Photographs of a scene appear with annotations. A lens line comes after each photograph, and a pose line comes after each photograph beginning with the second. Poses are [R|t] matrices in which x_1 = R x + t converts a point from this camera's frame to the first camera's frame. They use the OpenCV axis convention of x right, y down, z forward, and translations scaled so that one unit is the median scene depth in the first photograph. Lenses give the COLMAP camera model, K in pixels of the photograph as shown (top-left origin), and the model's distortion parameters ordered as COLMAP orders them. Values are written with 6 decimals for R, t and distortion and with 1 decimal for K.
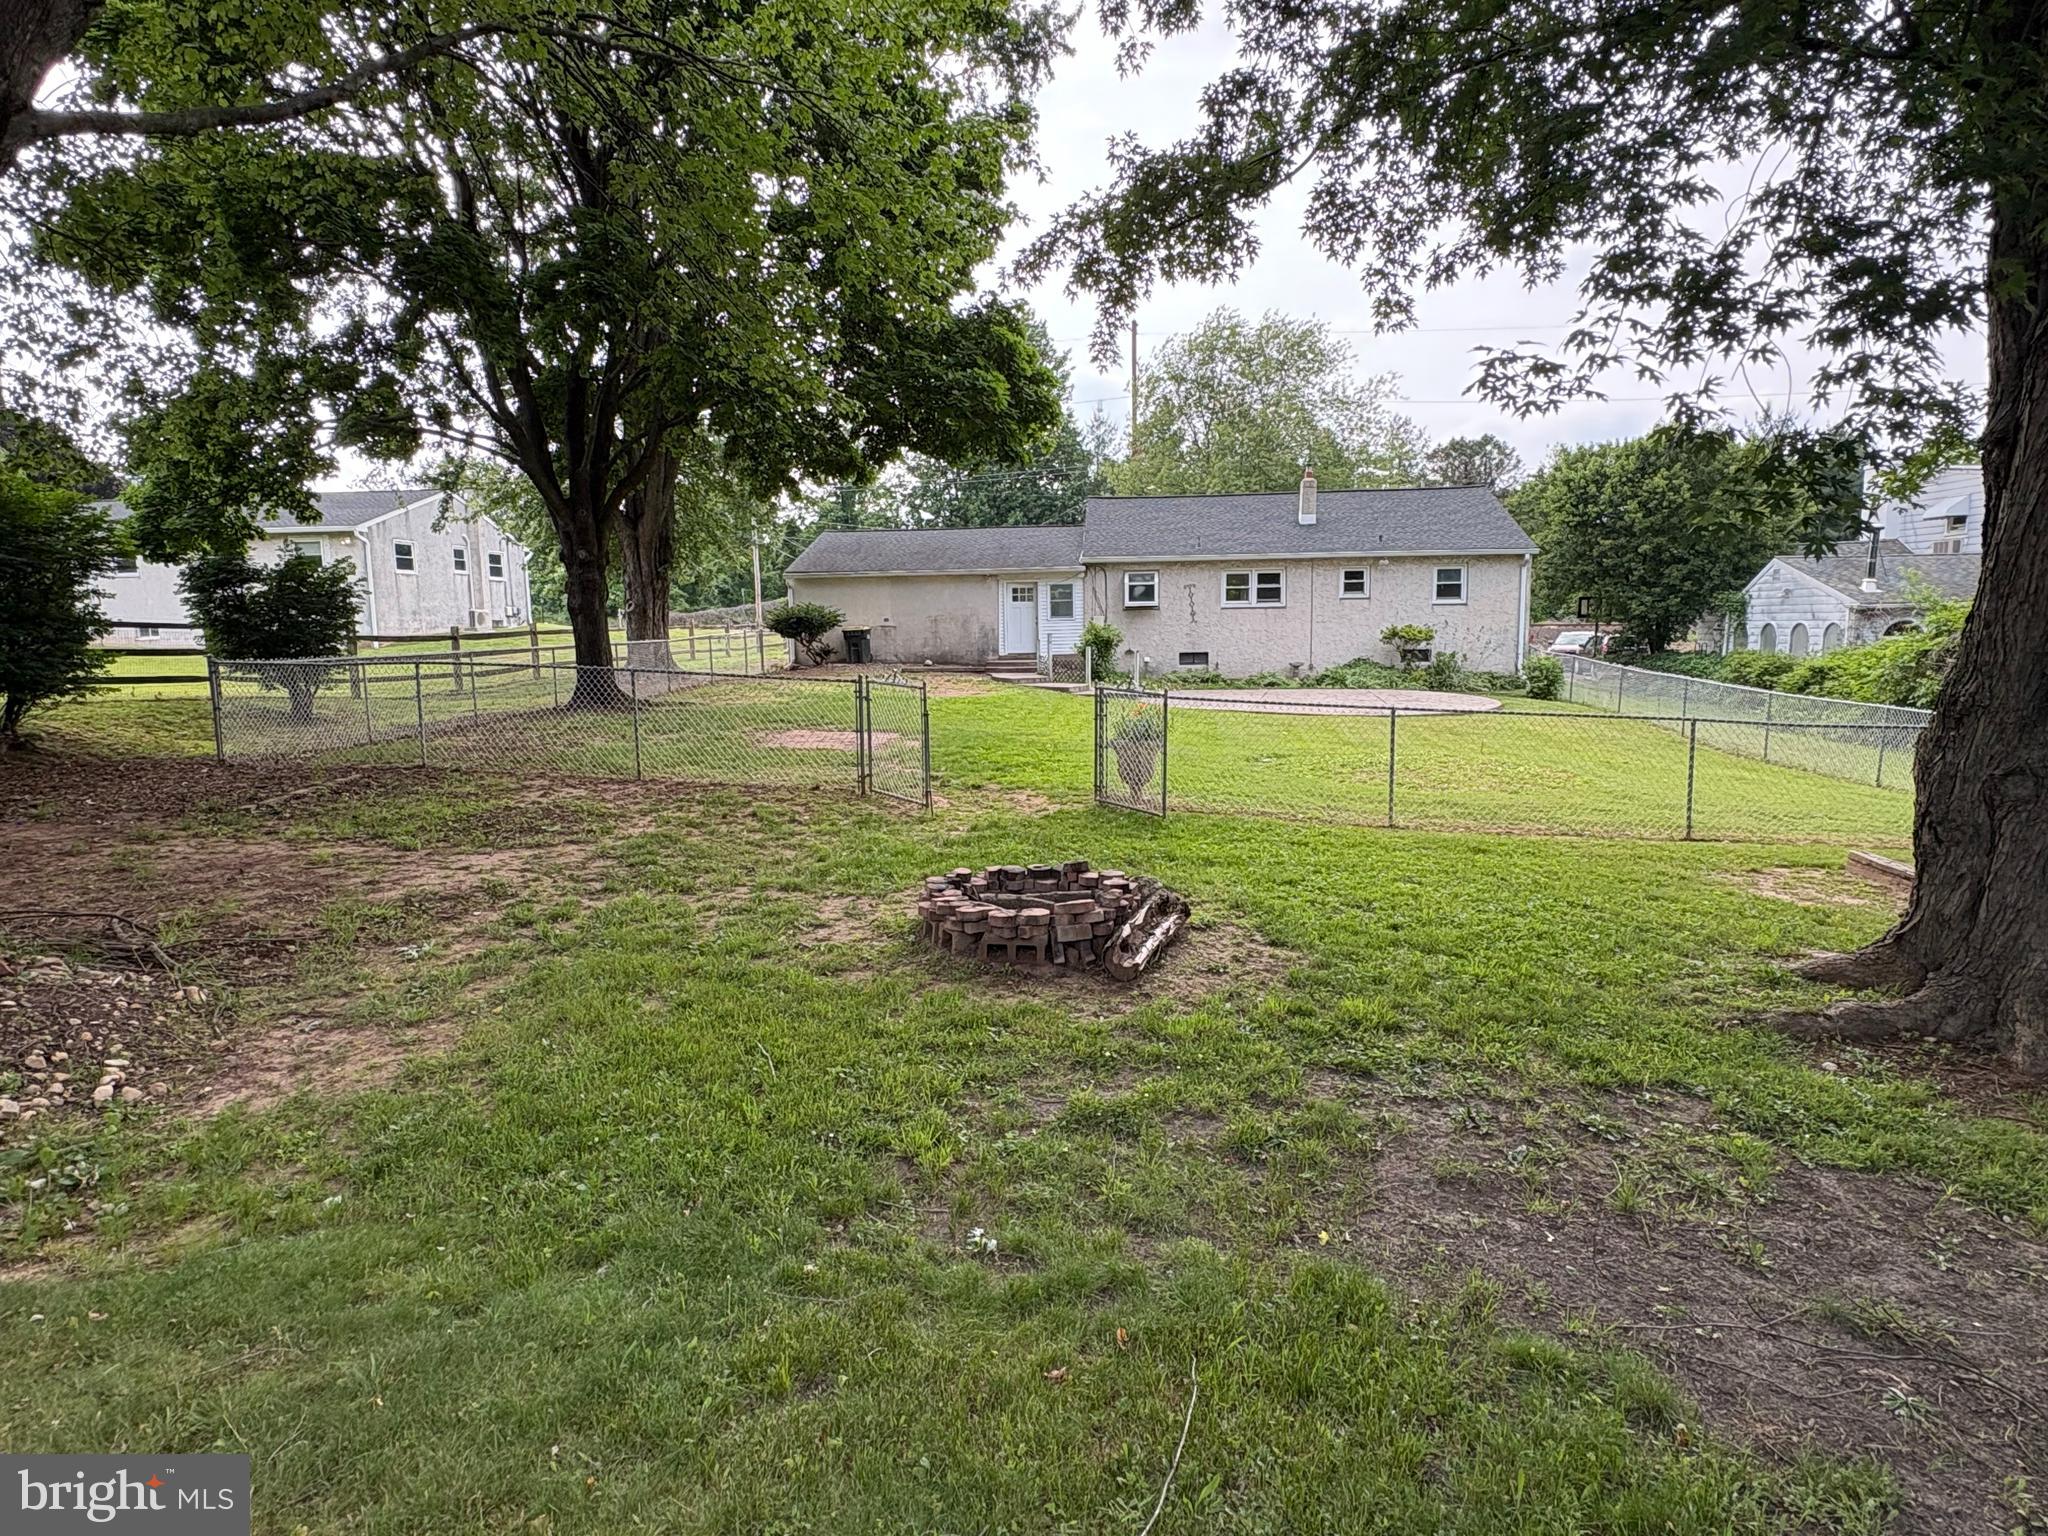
lens RADIAL K [[1132.4, 0, 1024.0], [0, 1132.4, 768.0], [0, 0, 1]] dist [0.002873, 0.000663]
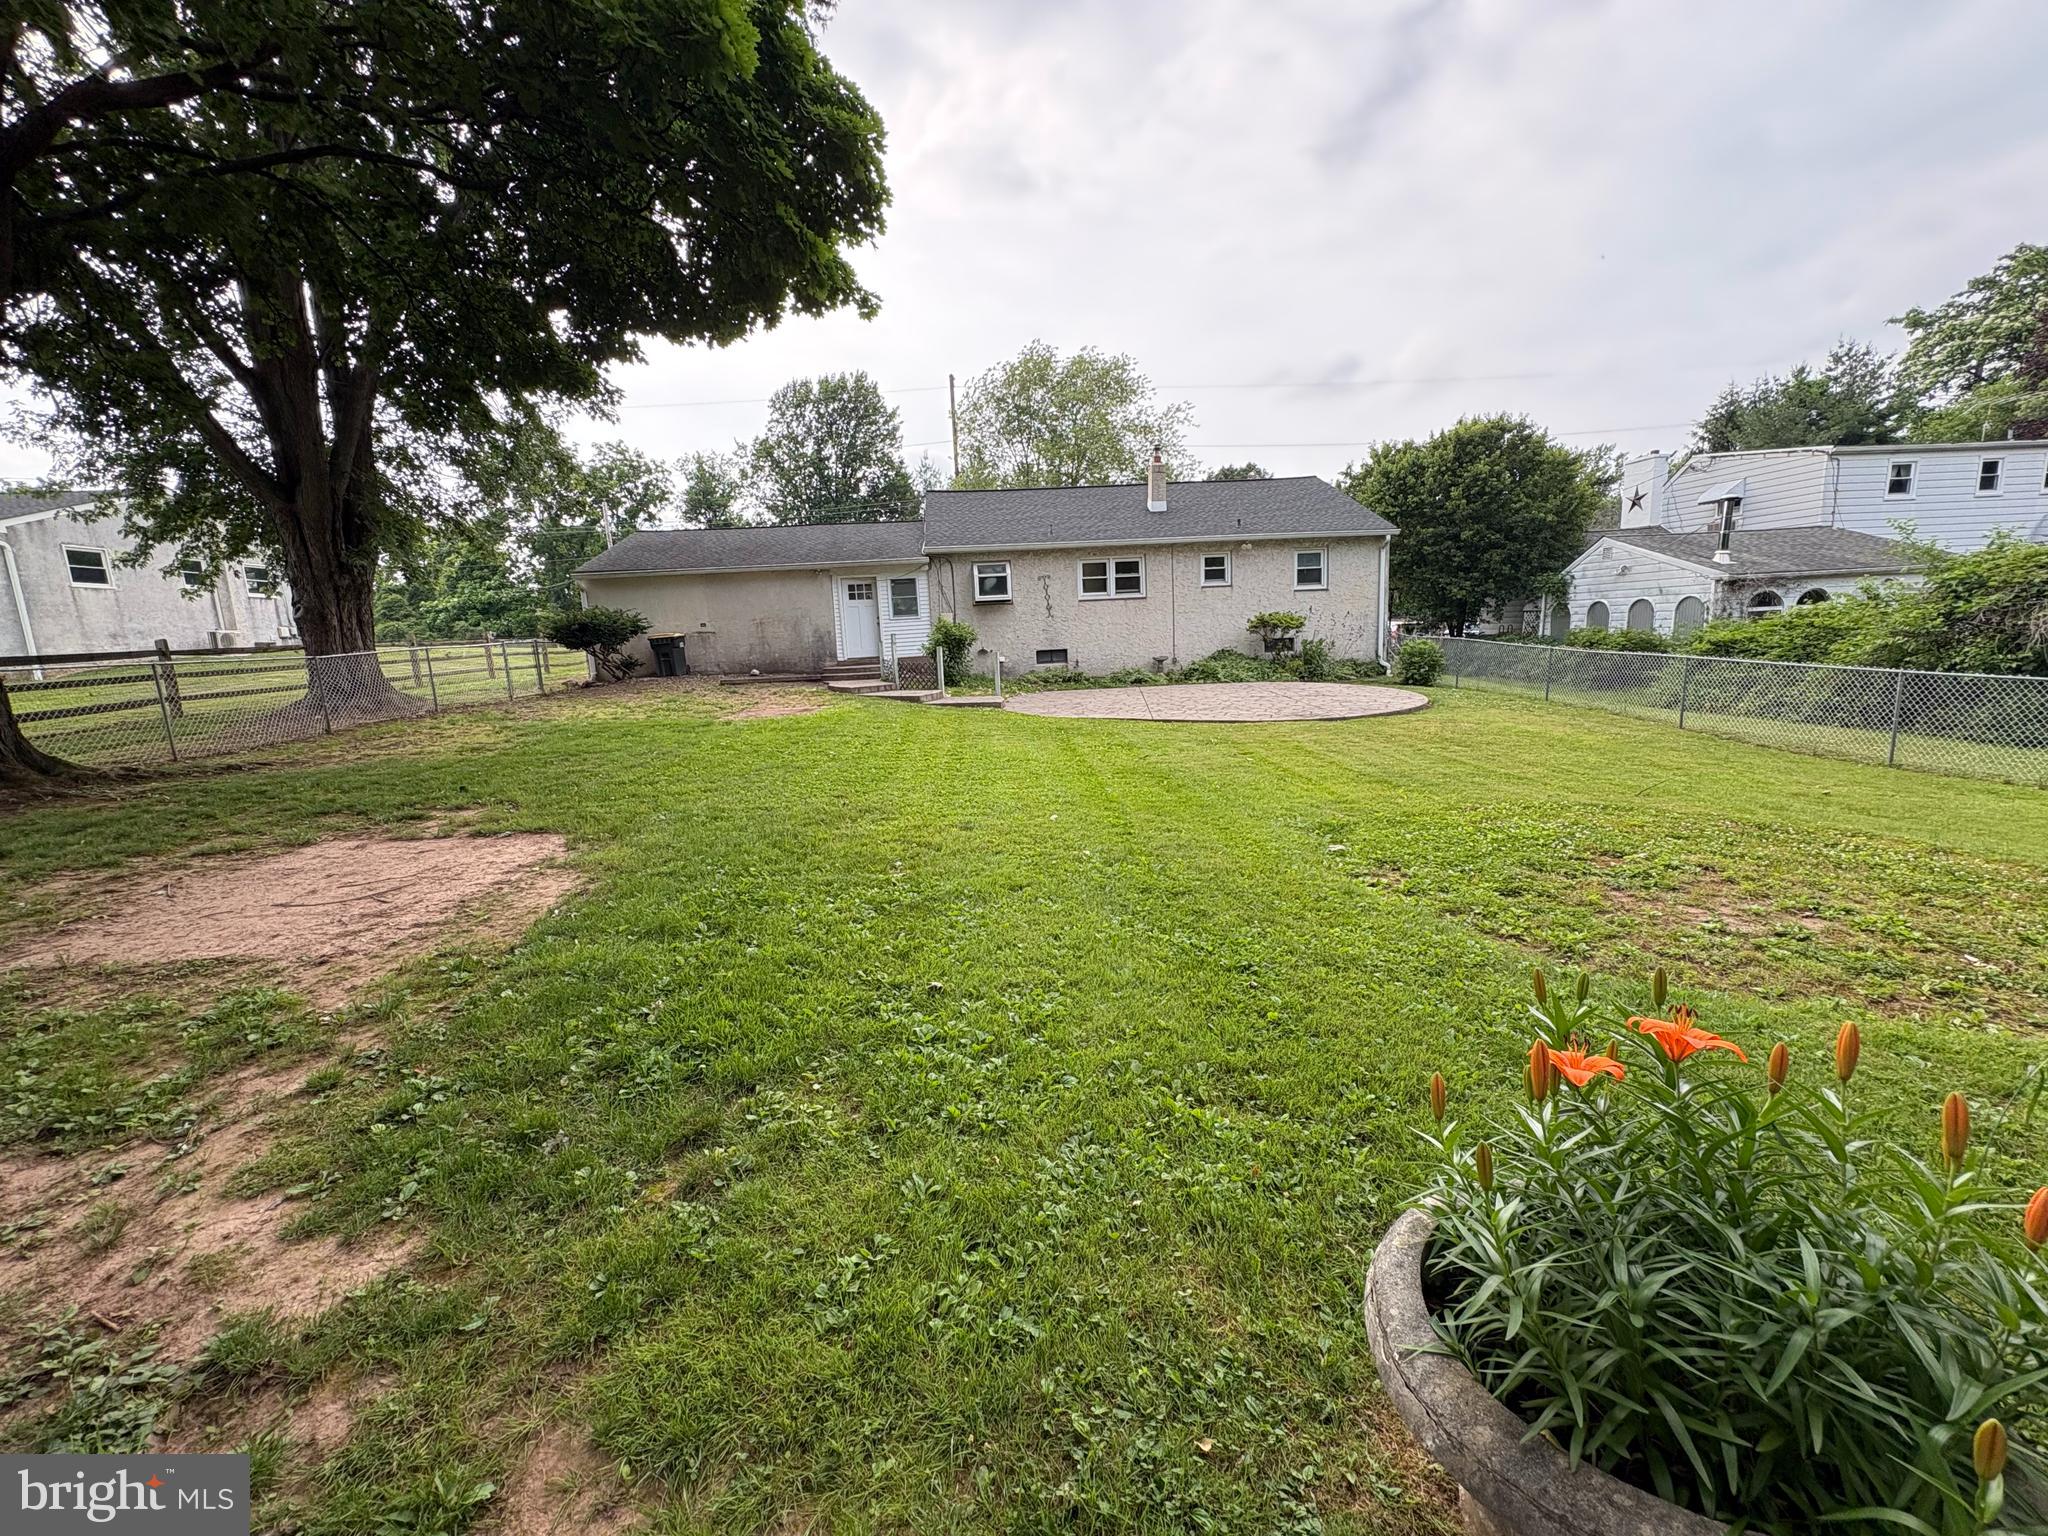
lens RADIAL K [[814.3, 0, 1020.6], [0, 814.3, 766.3], [0, 0, 1]] dist [0.001158, 0.000358]
pose [[0.984484, -0.058650, 0.165381, 0.009513], [0.053214, 0.997893, 0.037114, -0.033555], [-0.167210, -0.027738, 0.985531, 0.350816]]
